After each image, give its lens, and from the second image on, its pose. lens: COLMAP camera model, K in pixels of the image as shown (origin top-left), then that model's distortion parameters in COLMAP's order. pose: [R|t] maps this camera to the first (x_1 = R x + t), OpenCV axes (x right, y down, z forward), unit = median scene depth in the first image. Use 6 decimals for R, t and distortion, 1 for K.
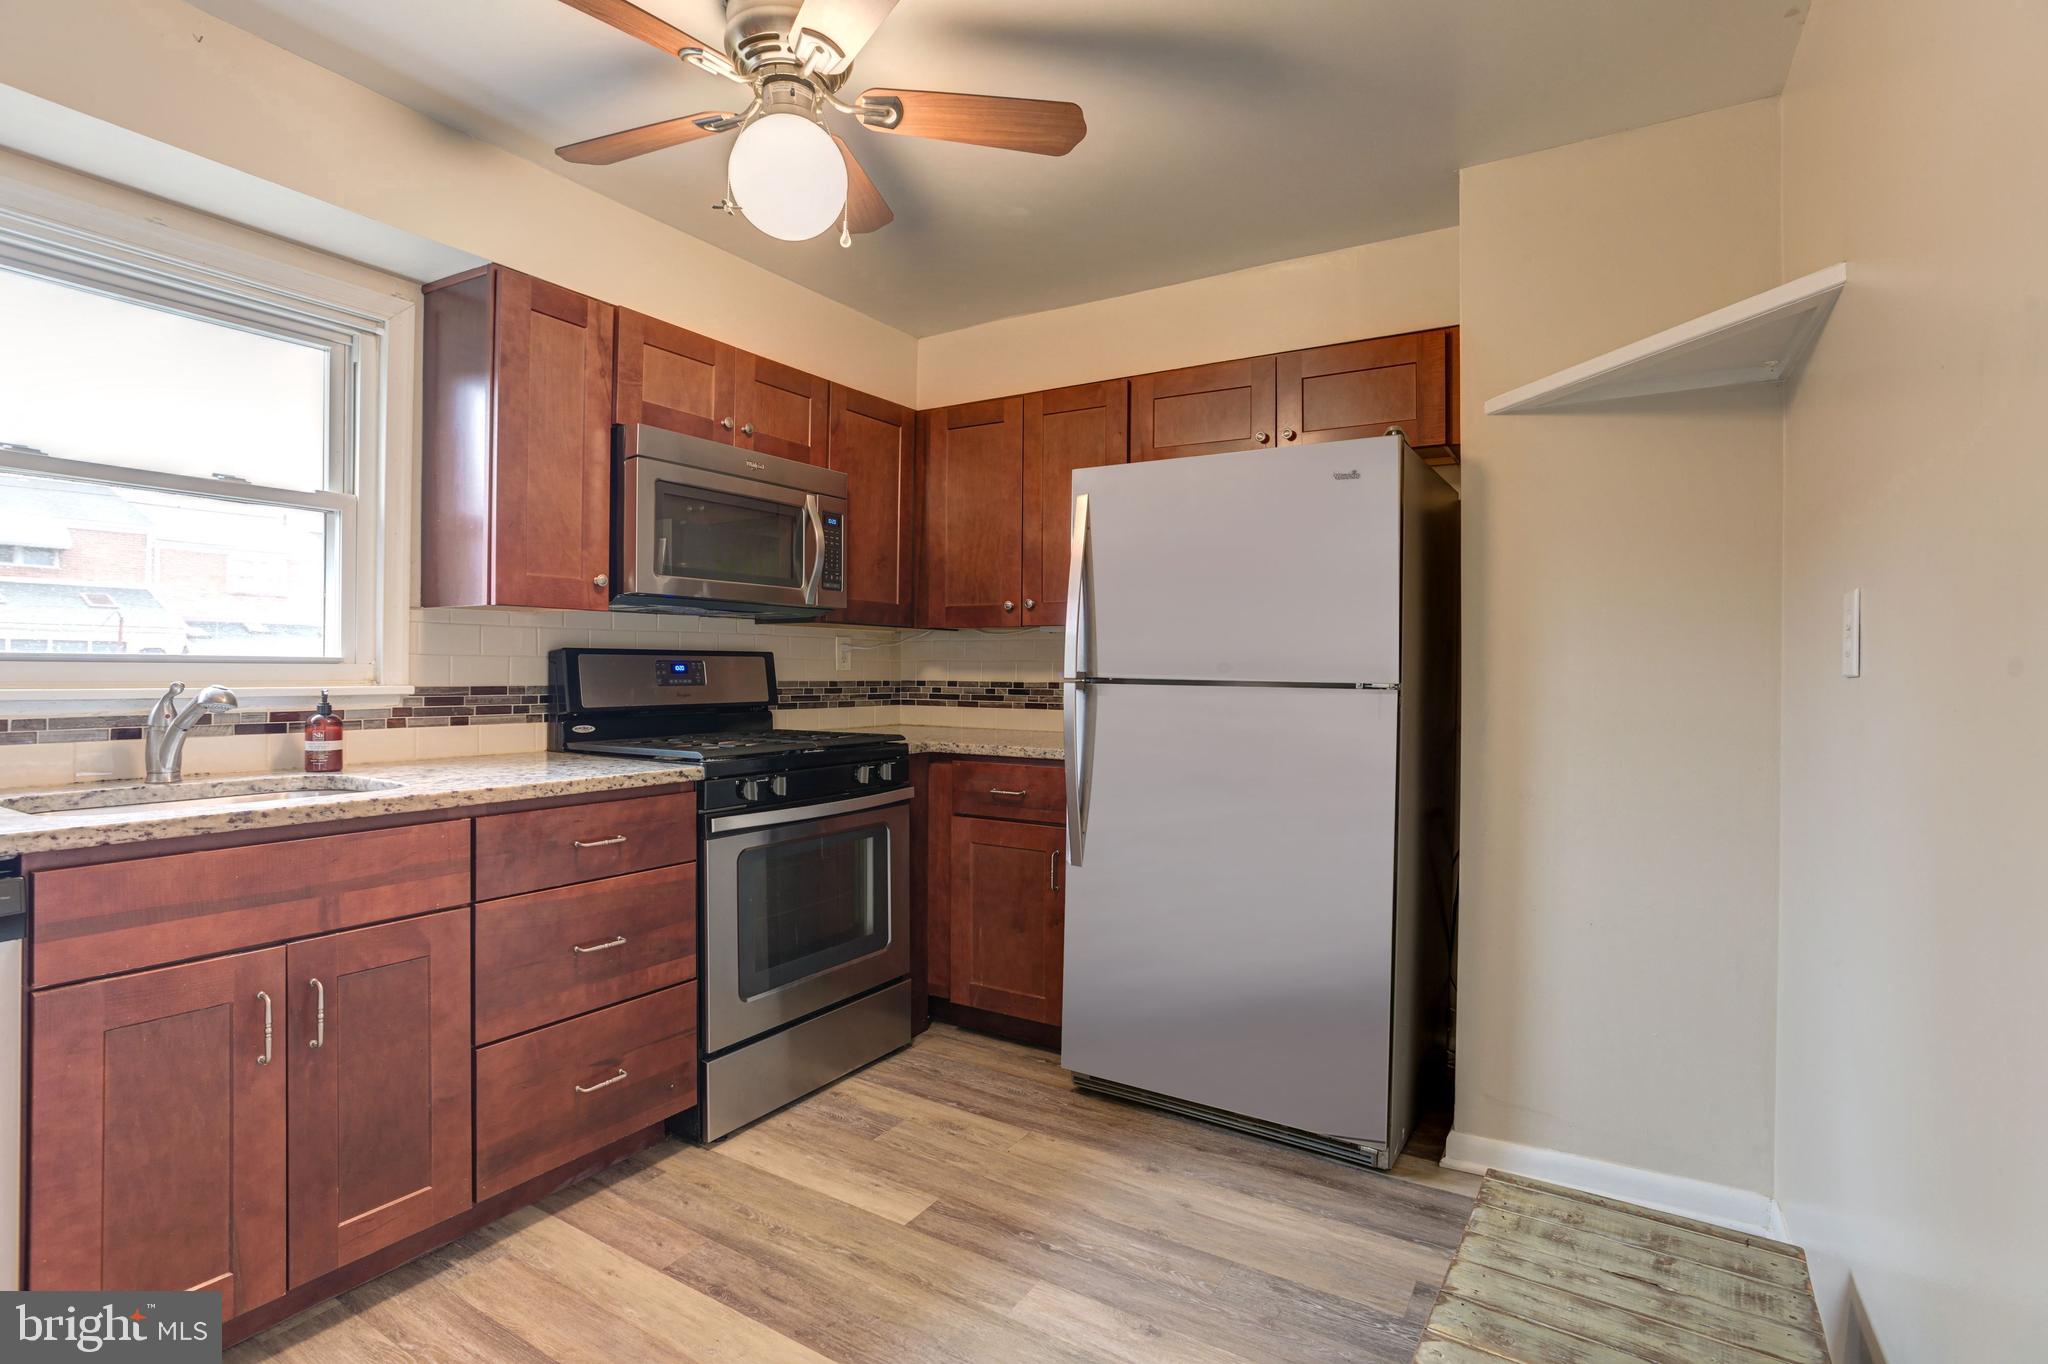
lens RADIAL K [[981.7, 0, 1026.7], [0, 981.7, 675.1], [0, 0, 1]] dist [-0.058137, 0.027963]
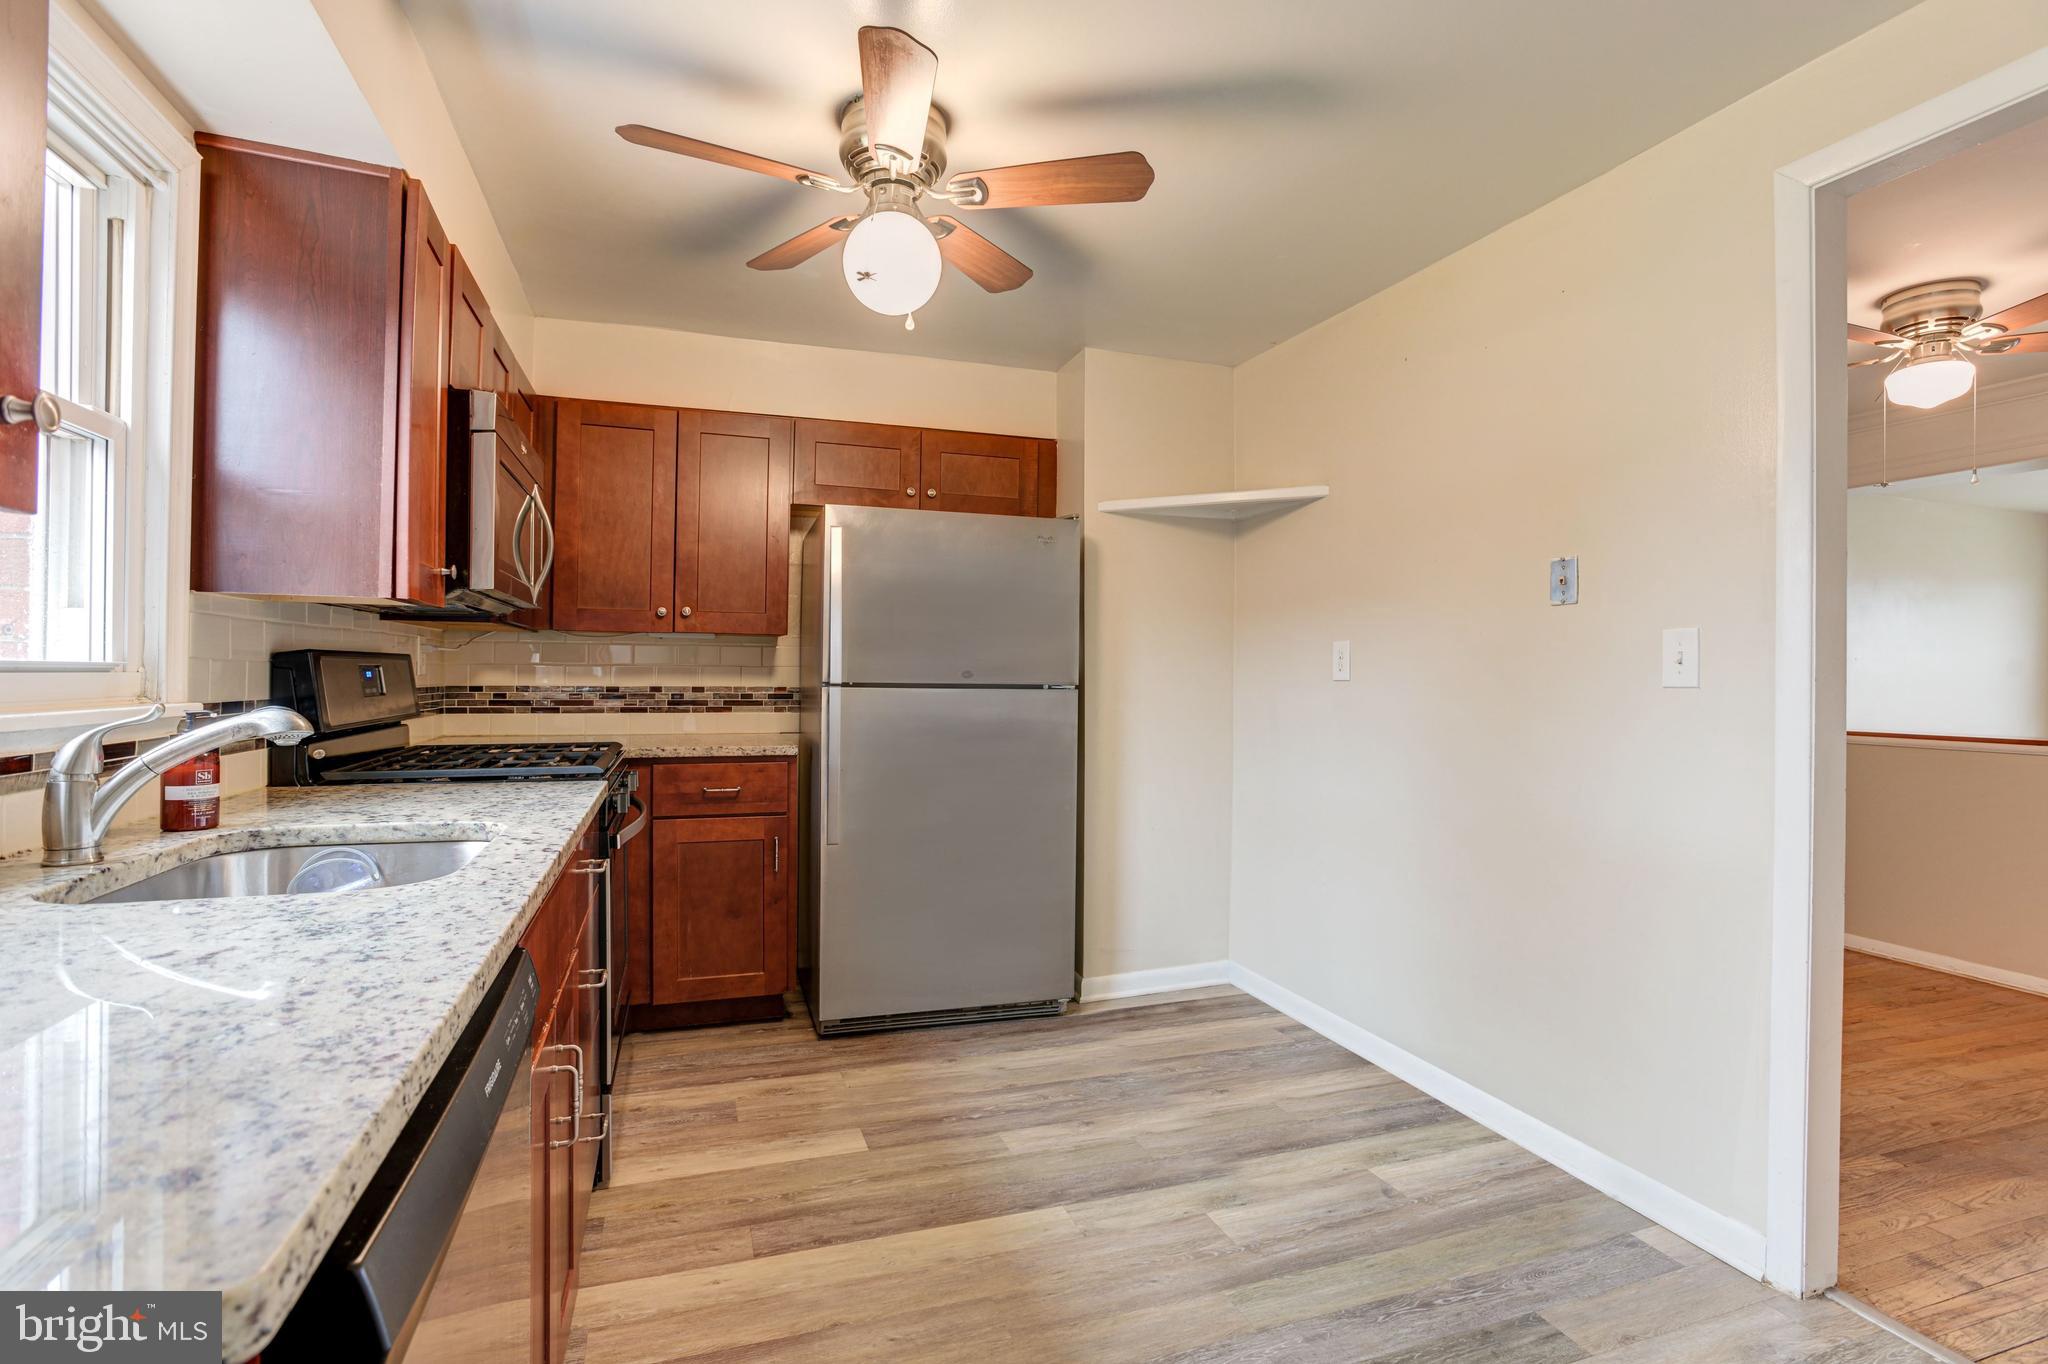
lens RADIAL K [[981.7, 0, 1026.7], [0, 981.7, 675.1], [0, 0, 1]] dist [-0.058137, 0.027963]
pose [[0.632387, -0.002854, 0.774648, -0.804477], [0.001116, 0.999996, 0.002774, -0.010361], [-0.774652, -0.000890, 0.632387, 0.092125]]
